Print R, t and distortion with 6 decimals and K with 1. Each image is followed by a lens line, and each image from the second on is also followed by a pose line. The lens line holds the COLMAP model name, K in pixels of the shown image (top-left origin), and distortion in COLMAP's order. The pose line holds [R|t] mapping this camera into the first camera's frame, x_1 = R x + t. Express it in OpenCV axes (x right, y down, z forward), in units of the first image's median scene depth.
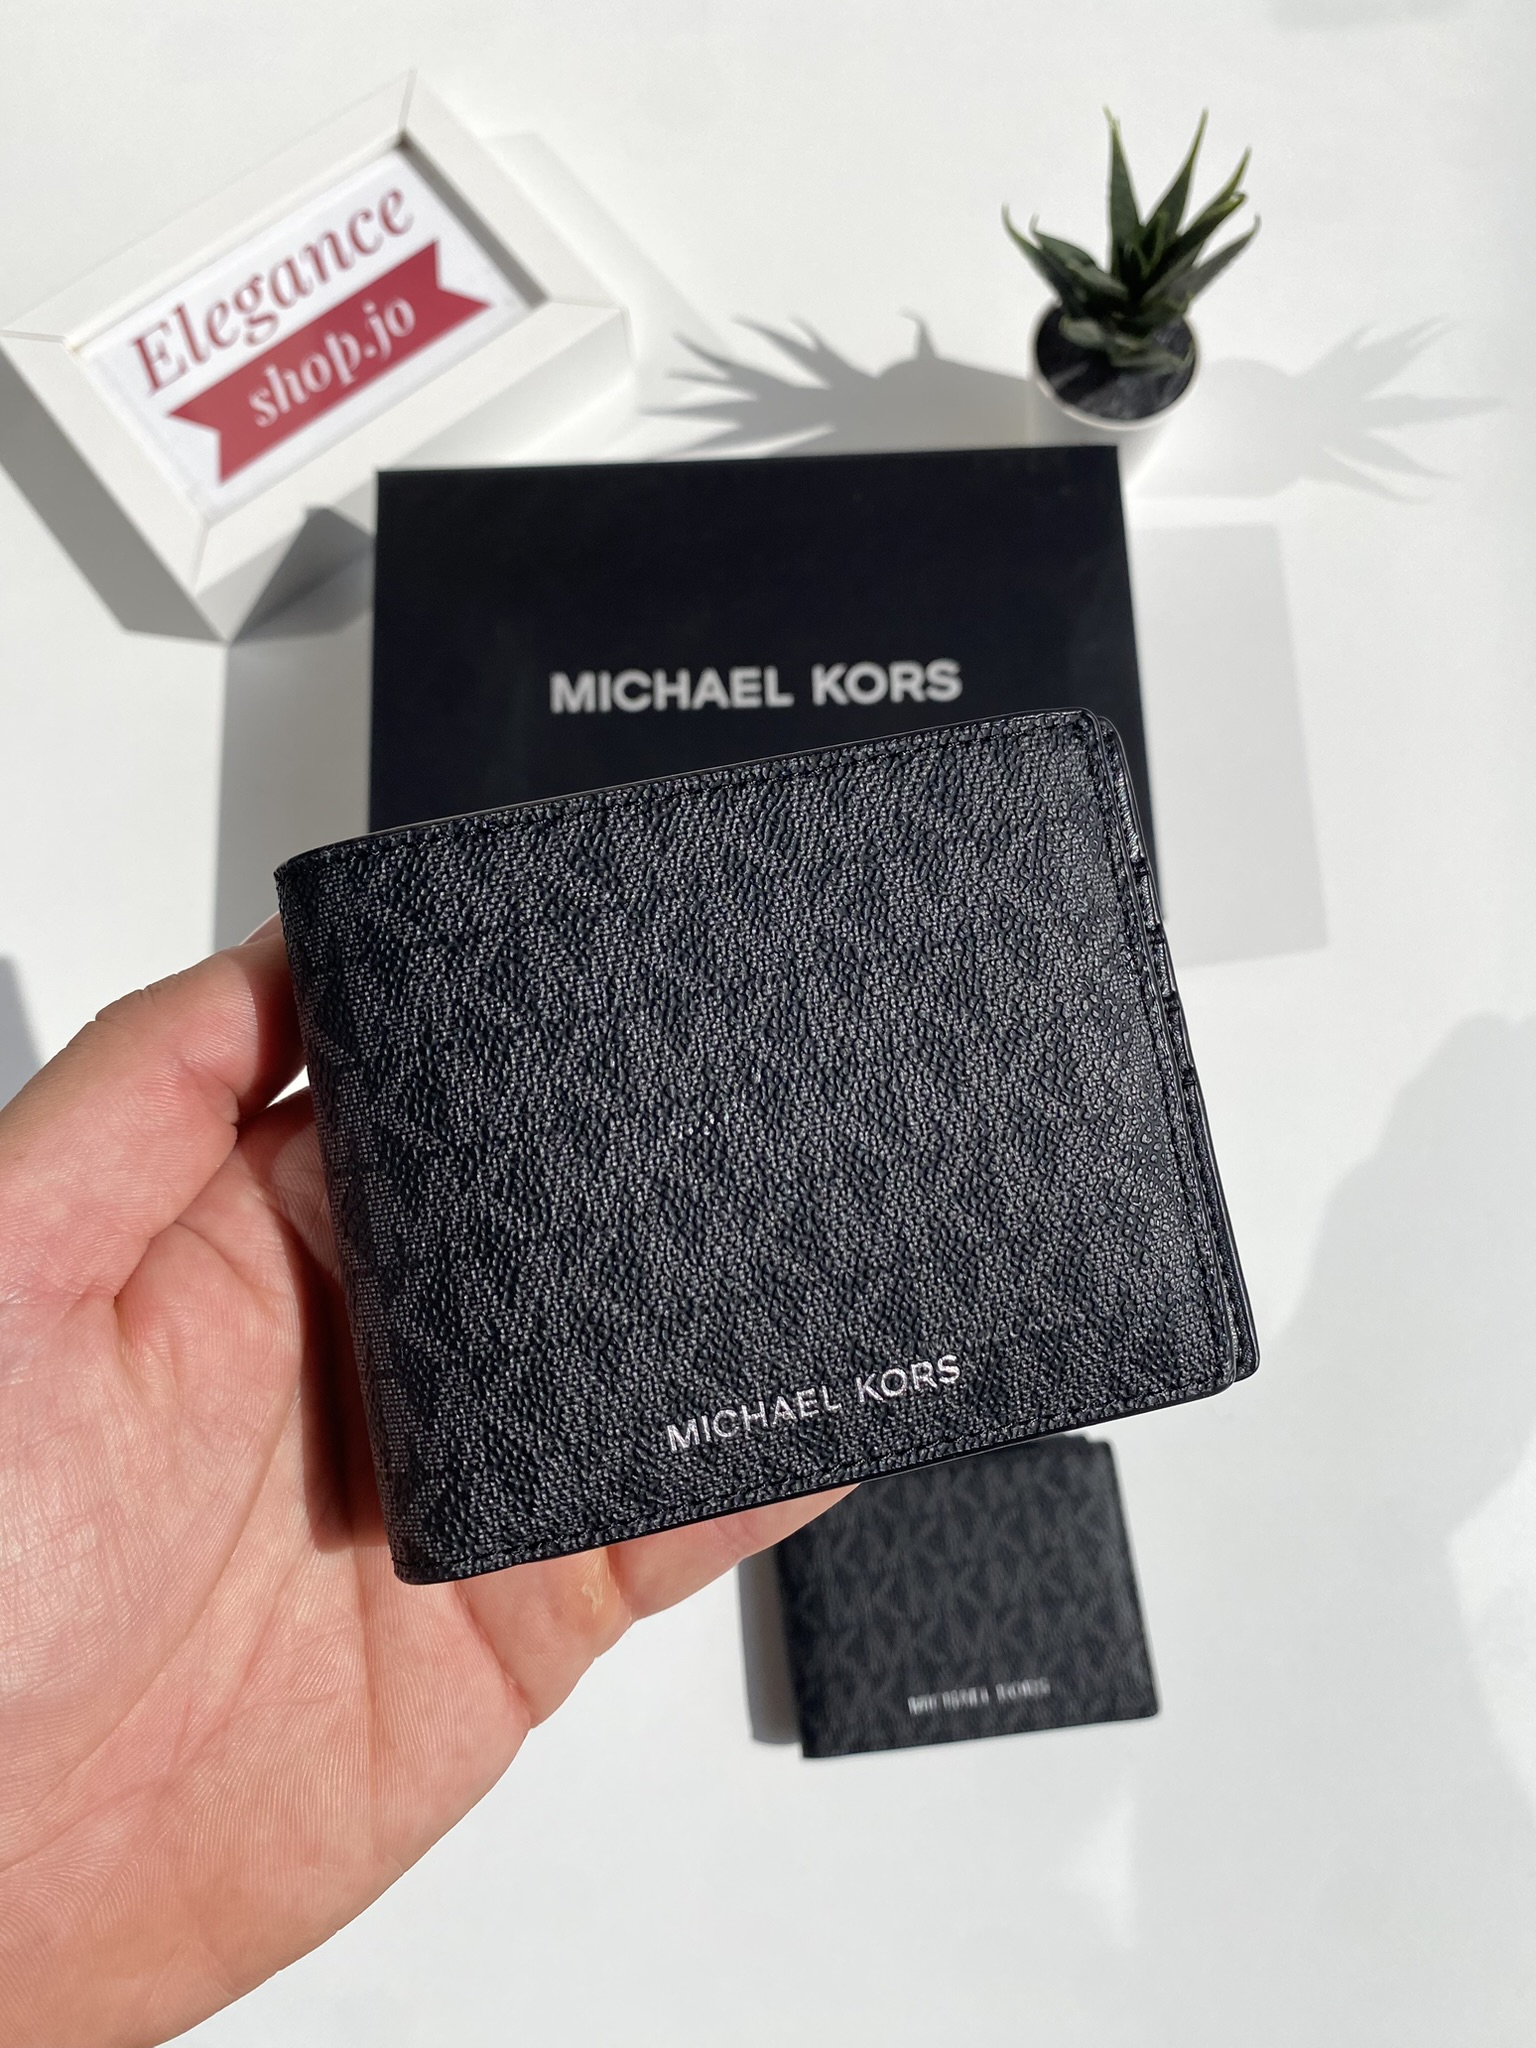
lens RADIAL K [[1556.1, 0, 766.1], [0, 1556.1, 1005.7], [0, 0, 1]] dist [-0.010704, 0.032422]
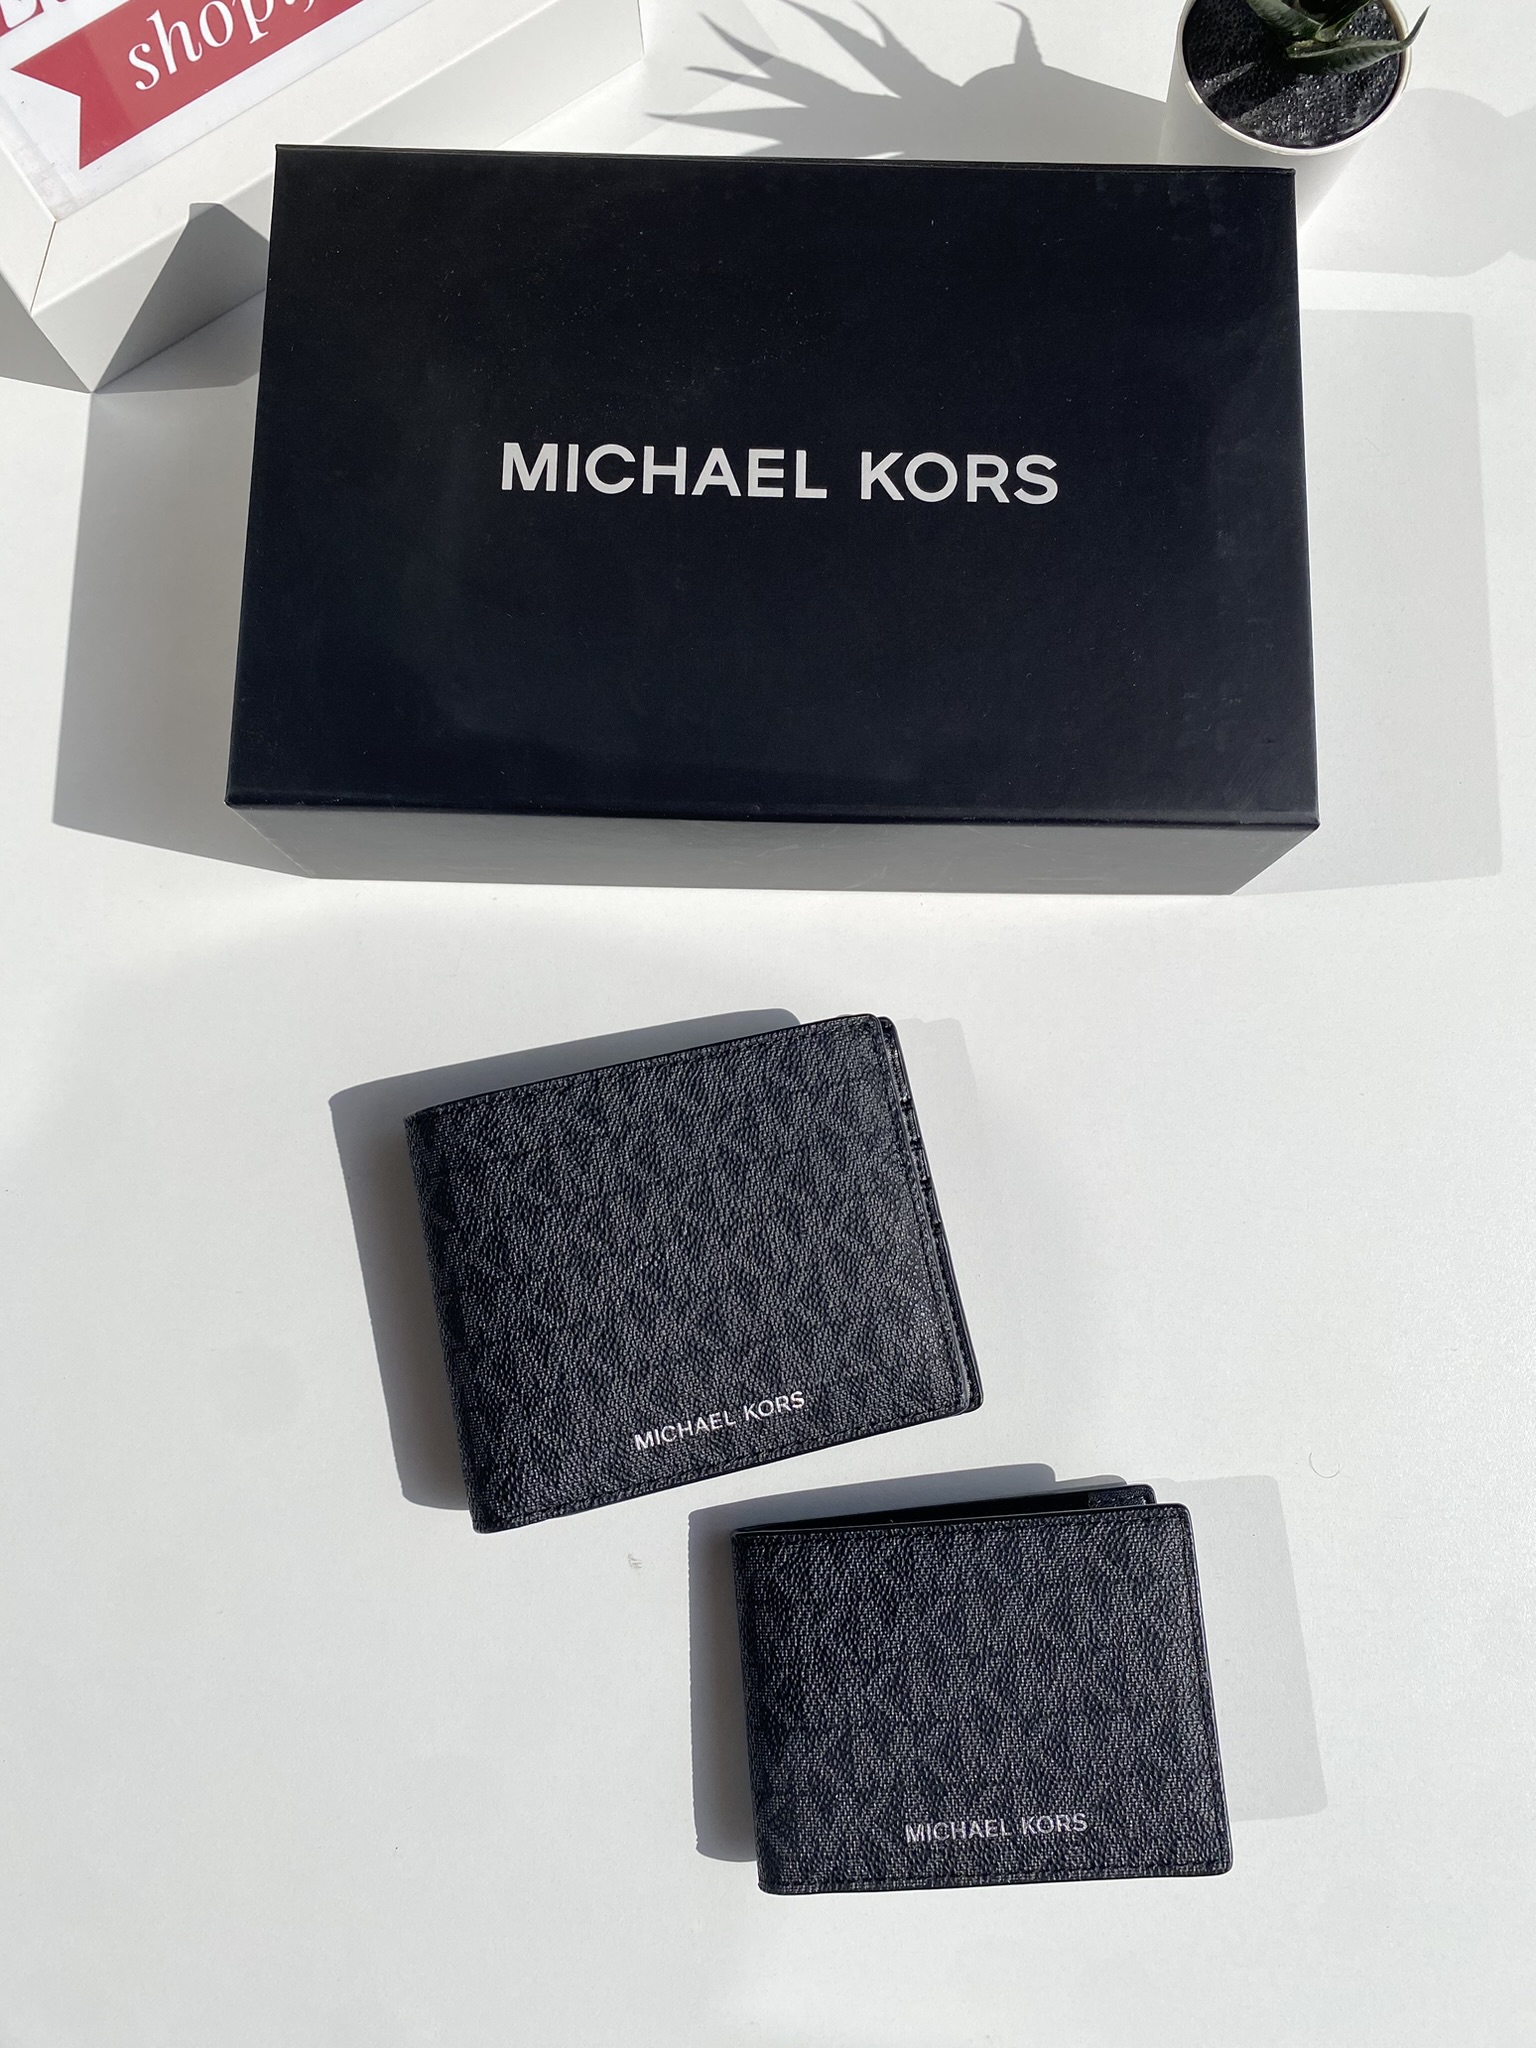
lens RADIAL K [[1556.1, 0, 764.7], [0, 1556.1, 987.9], [0, 0, 1]] dist [-0.010704, 0.032422]
pose [[0.998400, 0.056539, -0.000940, 0.000705], [-0.056339, 0.996013, 0.069167, -0.014561], [0.004846, -0.069003, 0.997605, 0.257863]]
